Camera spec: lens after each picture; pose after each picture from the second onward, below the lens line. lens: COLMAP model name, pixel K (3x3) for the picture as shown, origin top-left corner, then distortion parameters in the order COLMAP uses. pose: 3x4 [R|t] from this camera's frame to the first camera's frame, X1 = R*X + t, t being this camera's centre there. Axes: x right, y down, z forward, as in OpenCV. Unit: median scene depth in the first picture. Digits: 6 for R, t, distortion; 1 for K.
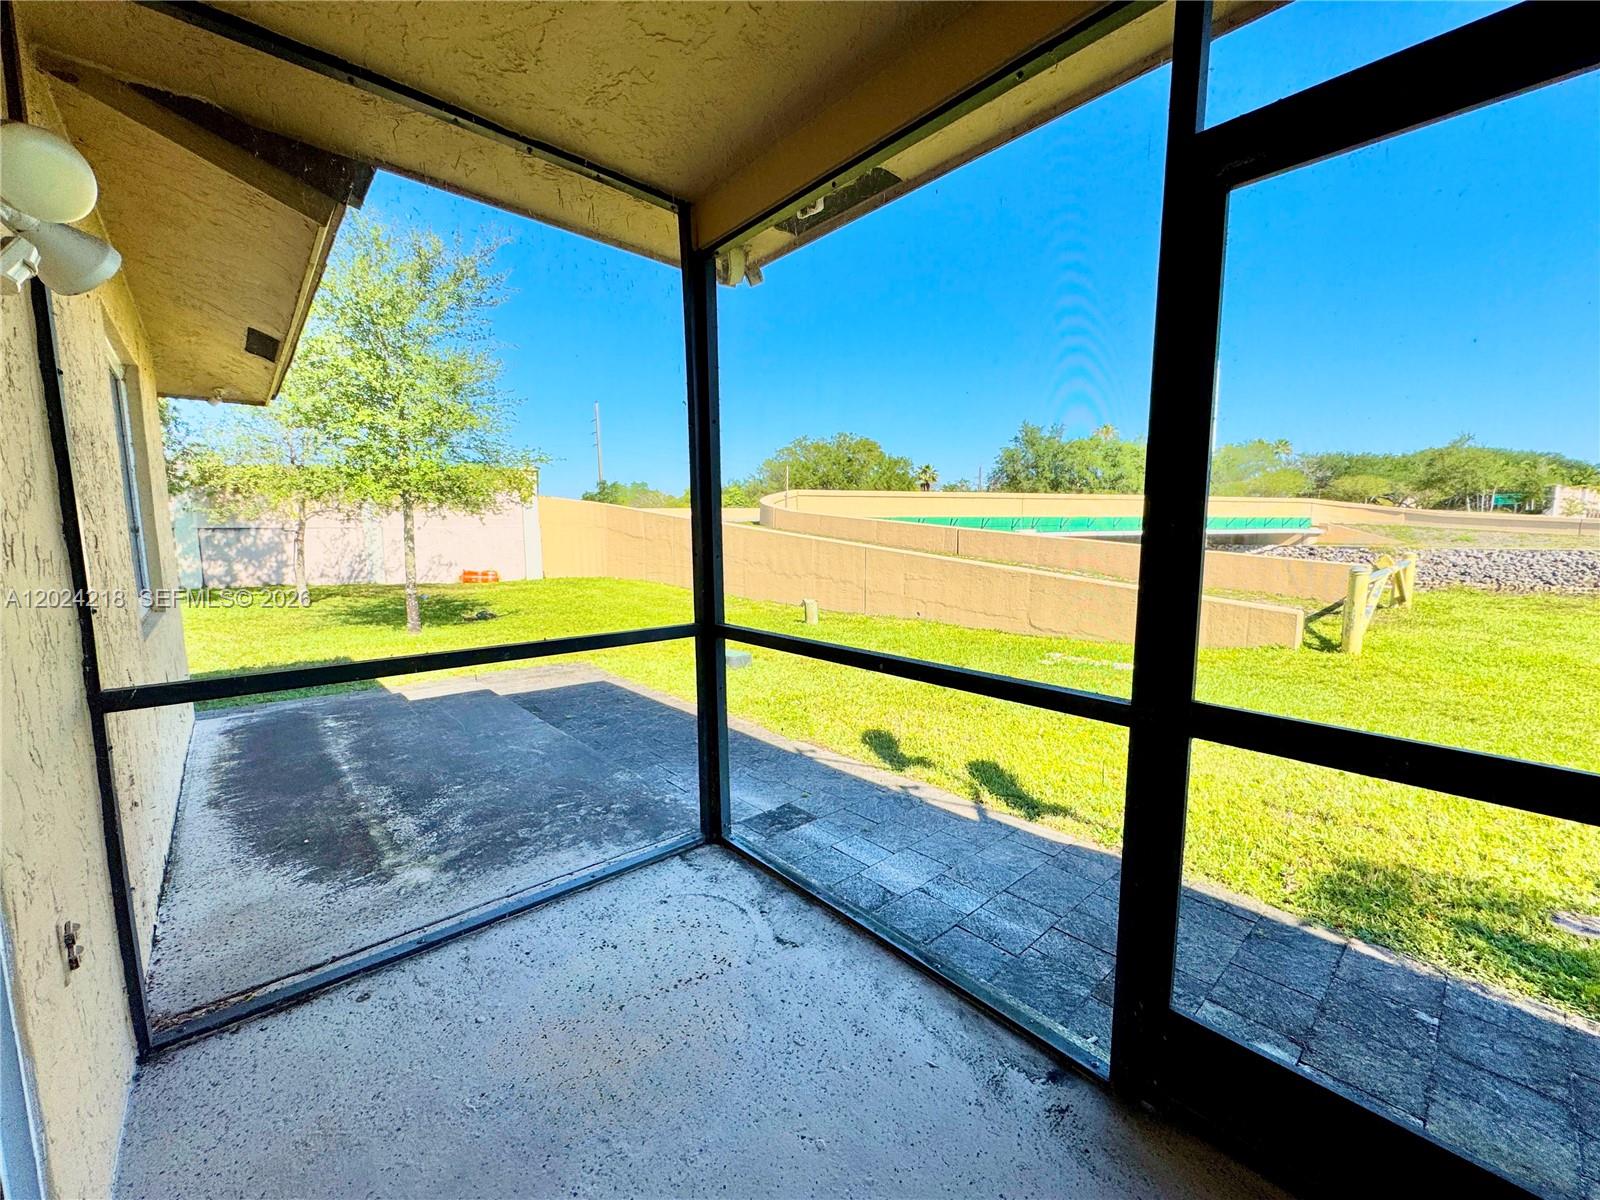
lens RADIAL K [[637.6, 0, 803.7], [0, 637.6, 600.8], [0, 0, 1]] dist [-0.003565, -0.000572]
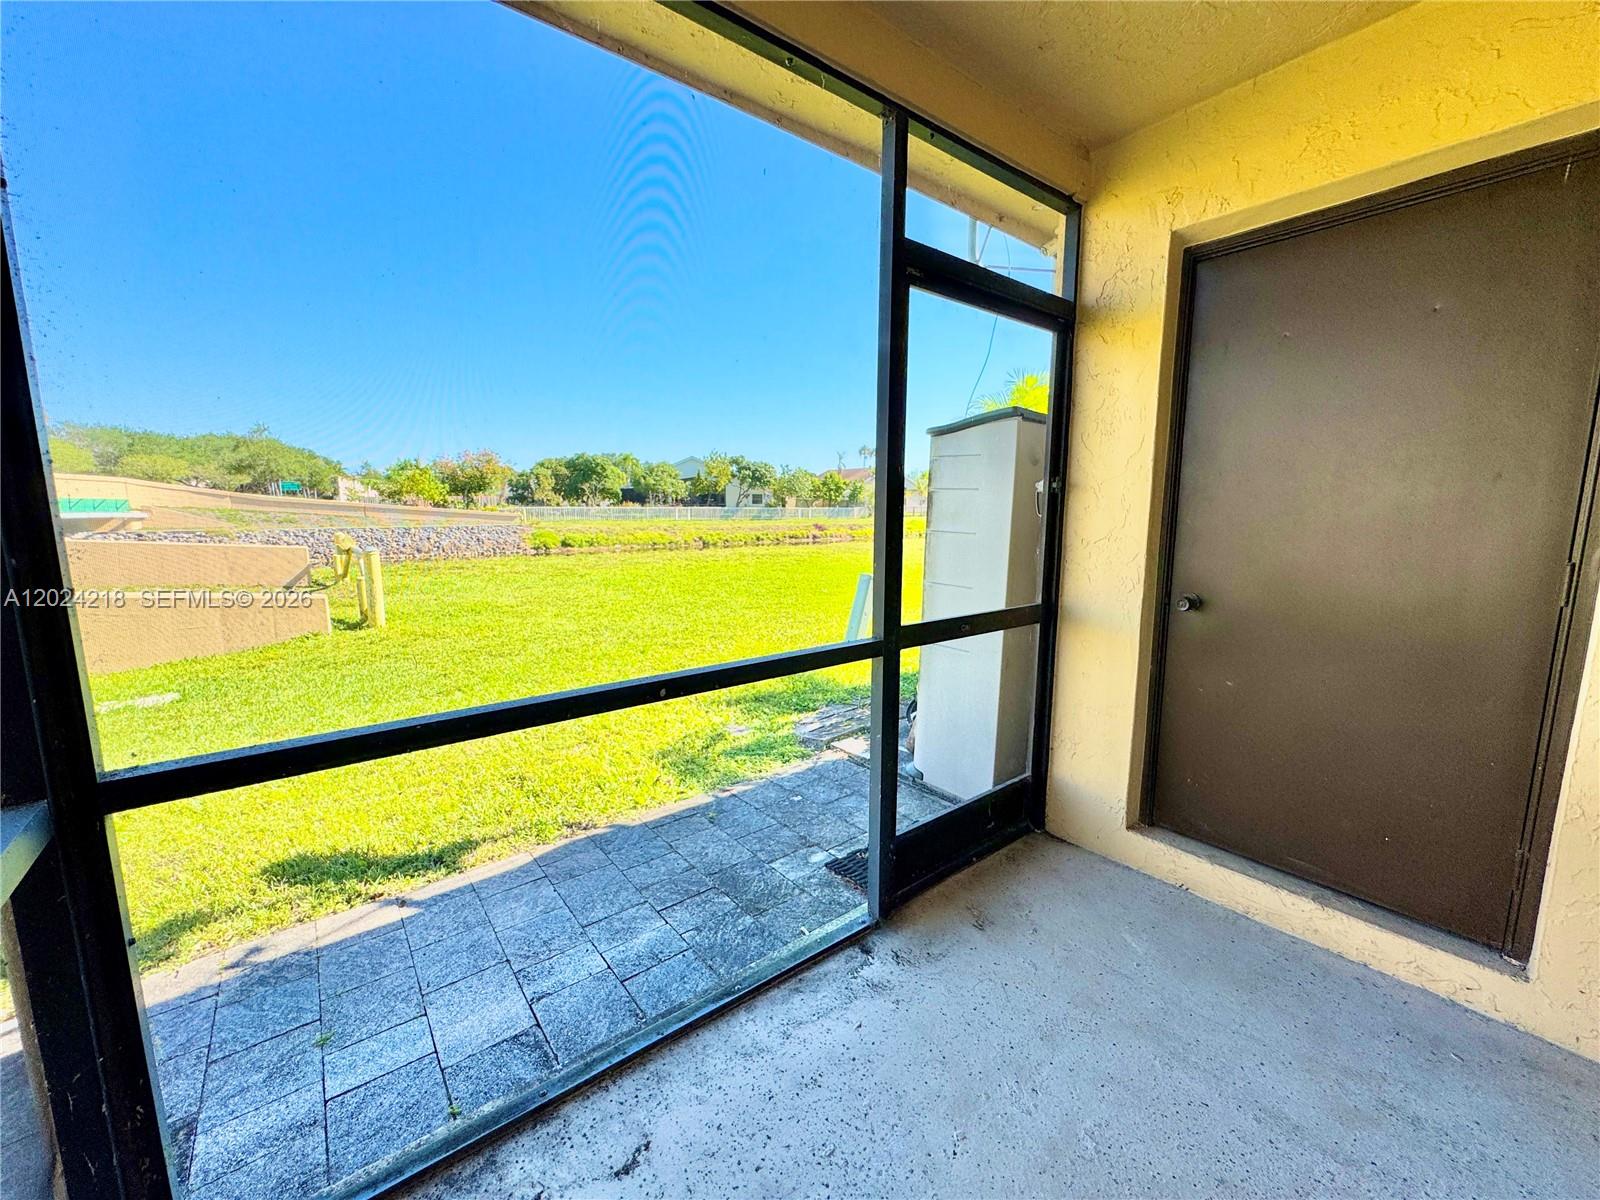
lens RADIAL K [[637.6, 0, 790.6], [0, 637.6, 604.2], [0, 0, 1]] dist [-0.003565, -0.000572]
pose [[0.062170, -0.144247, 0.987587, -0.333595], [0.113273, 0.984127, 0.136611, -0.049501], [-0.991617, 0.103374, 0.077522, 0.430809]]
